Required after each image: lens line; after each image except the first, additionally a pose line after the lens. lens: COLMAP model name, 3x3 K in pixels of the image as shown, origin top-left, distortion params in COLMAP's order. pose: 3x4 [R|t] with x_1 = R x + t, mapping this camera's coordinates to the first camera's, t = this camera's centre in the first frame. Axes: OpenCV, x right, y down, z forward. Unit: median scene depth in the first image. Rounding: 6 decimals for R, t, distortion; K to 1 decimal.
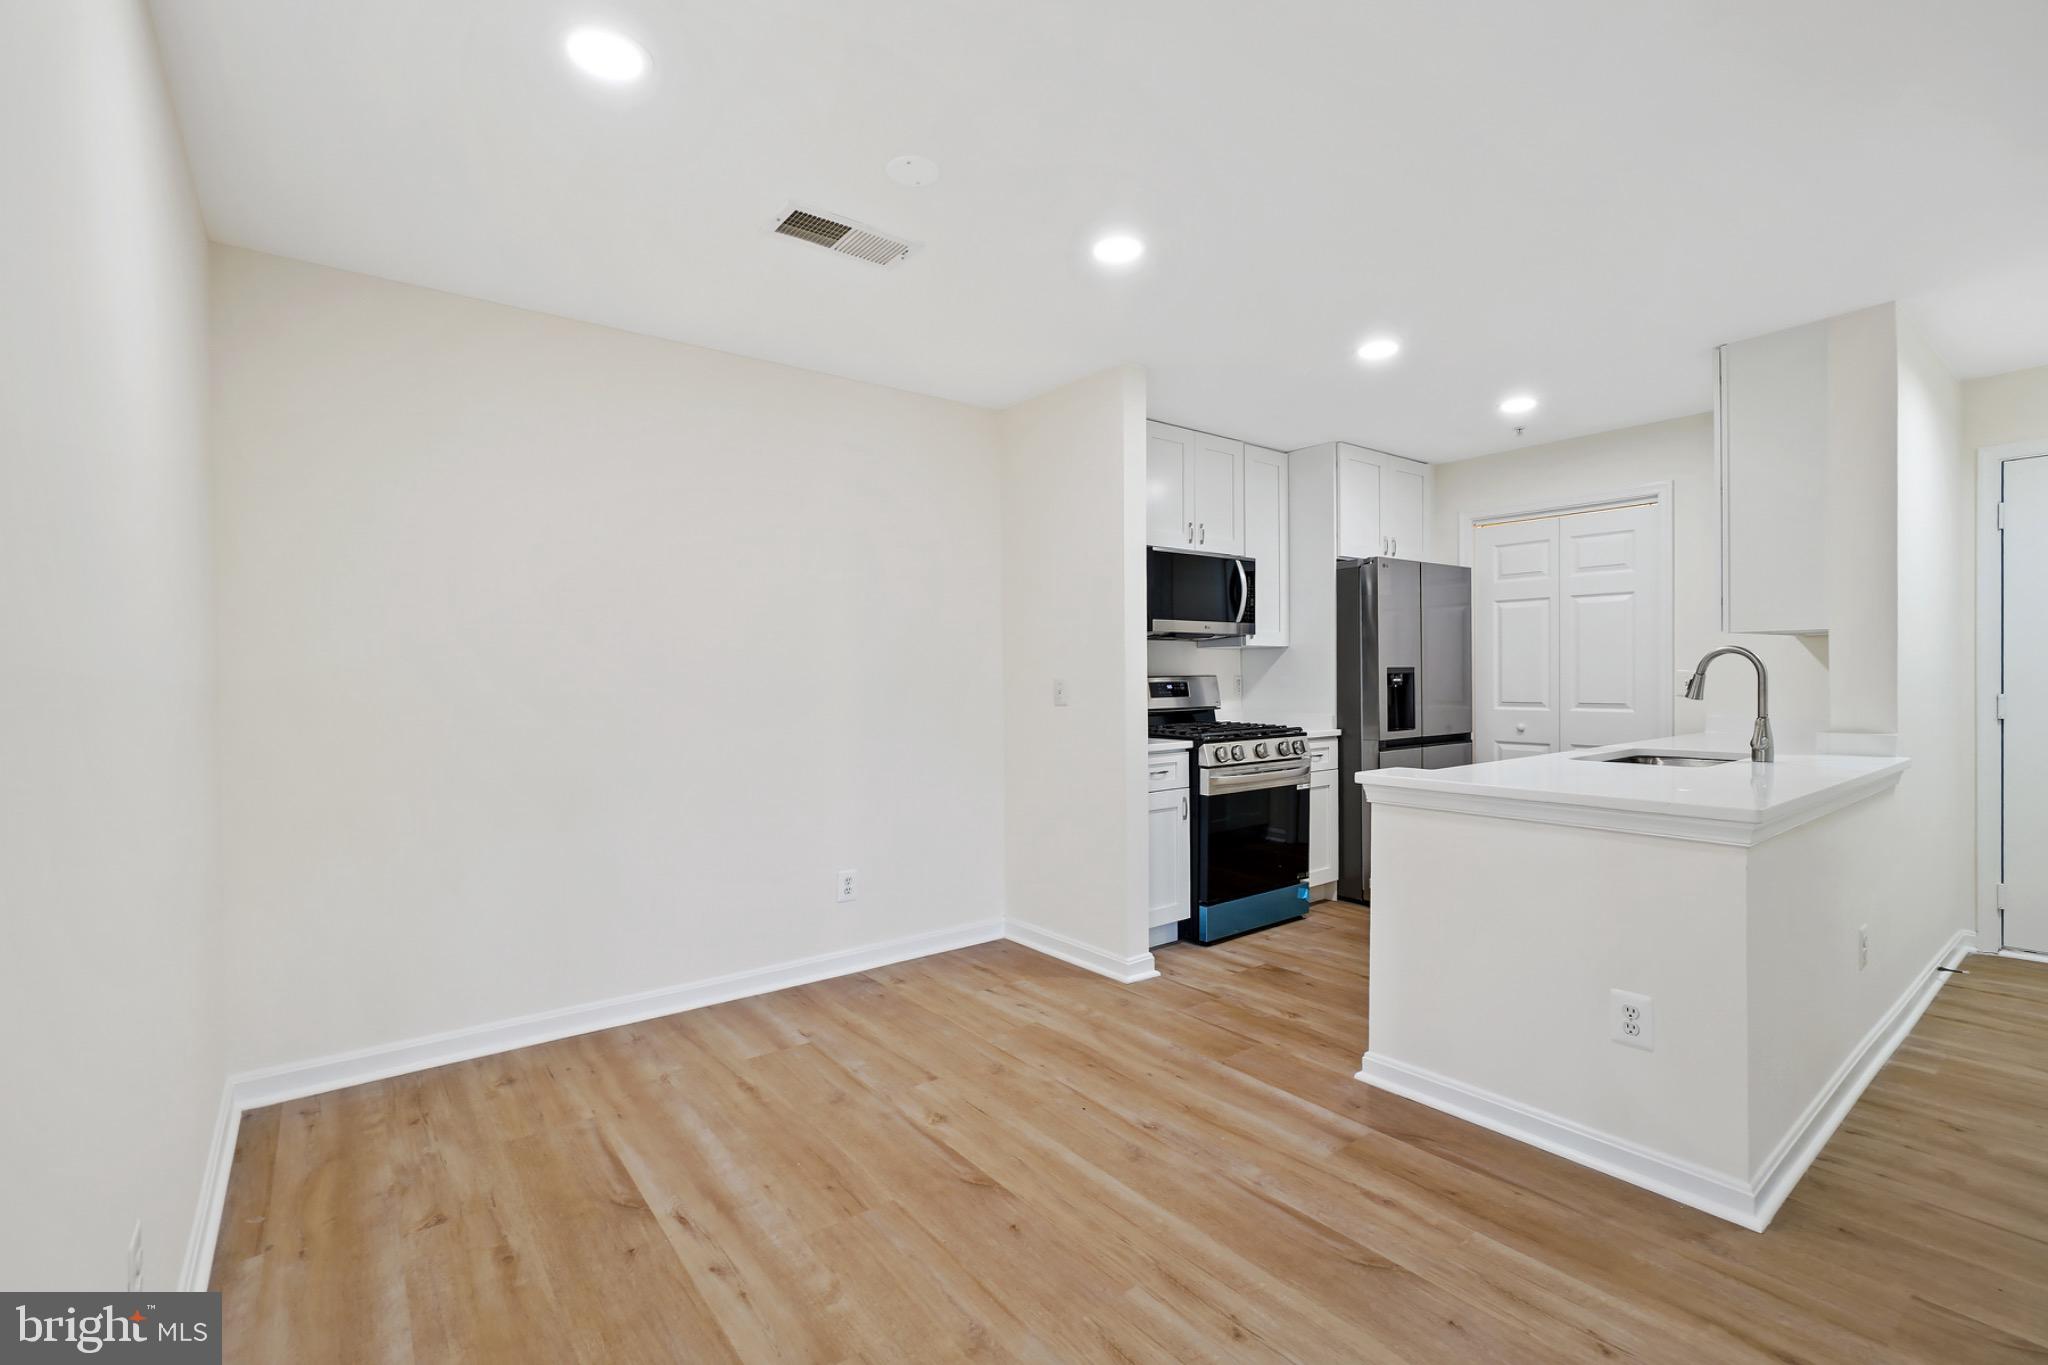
lens RADIAL K [[900.0, 0, 1027.4], [0, 900.0, 686.0], [0, 0, 1]] dist [-0.010686, 0.005439]
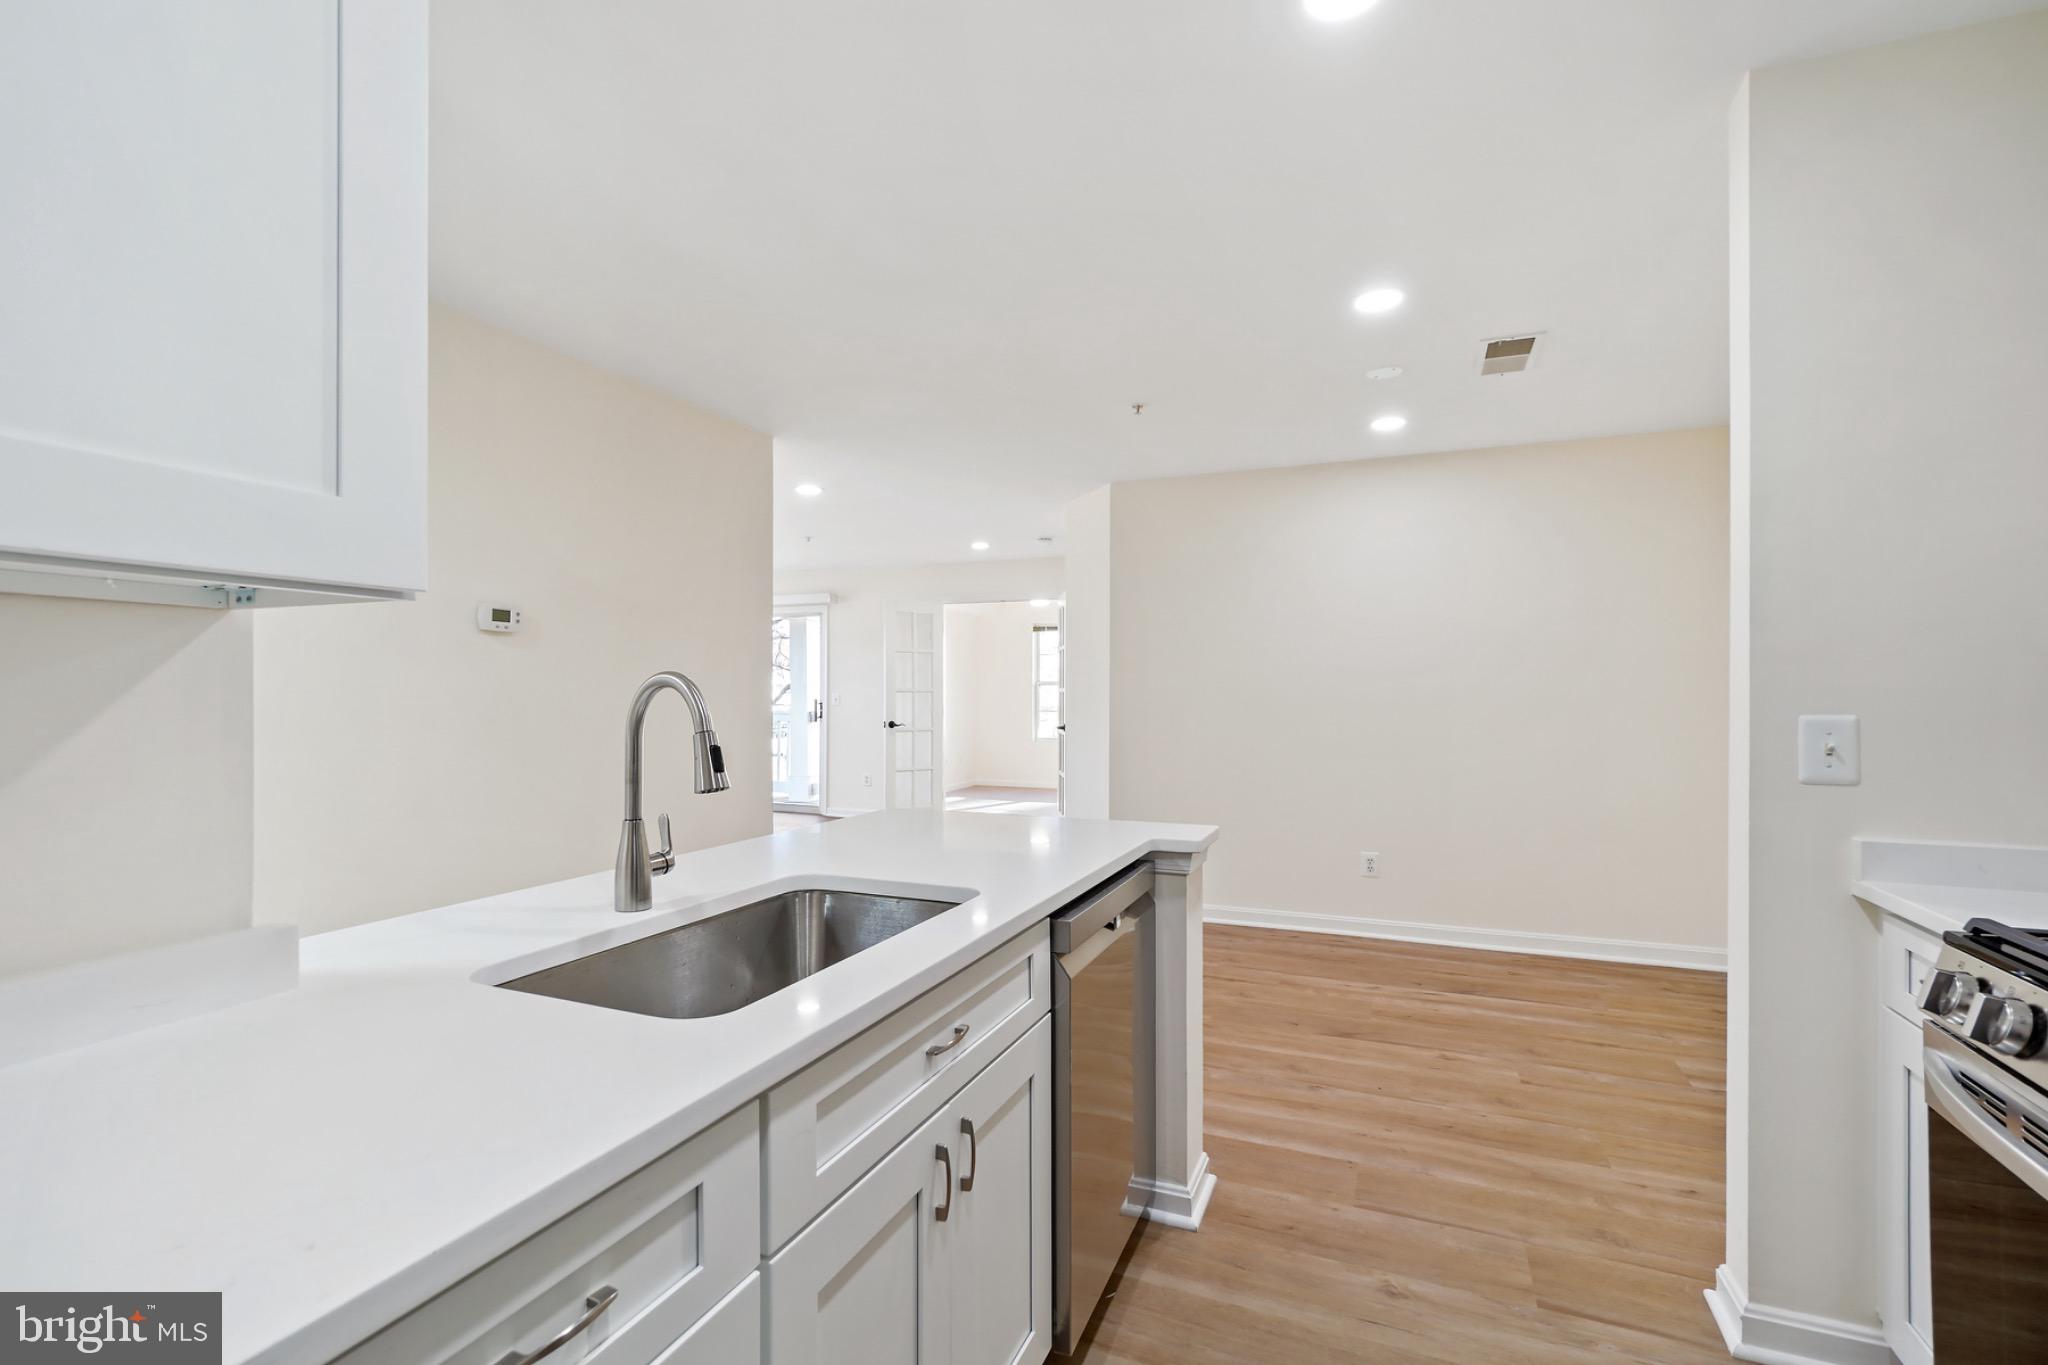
lens RADIAL K [[900.0, 0, 1018.7], [0, 900.0, 704.9], [0, 0, 1]] dist [-0.010686, 0.005439]
pose [[-0.877294, 0.015937, -0.479689, 0.720415], [0.003004, 0.999611, 0.027717, -0.033751], [0.479944, 0.022875, -0.877001, 1.271448]]
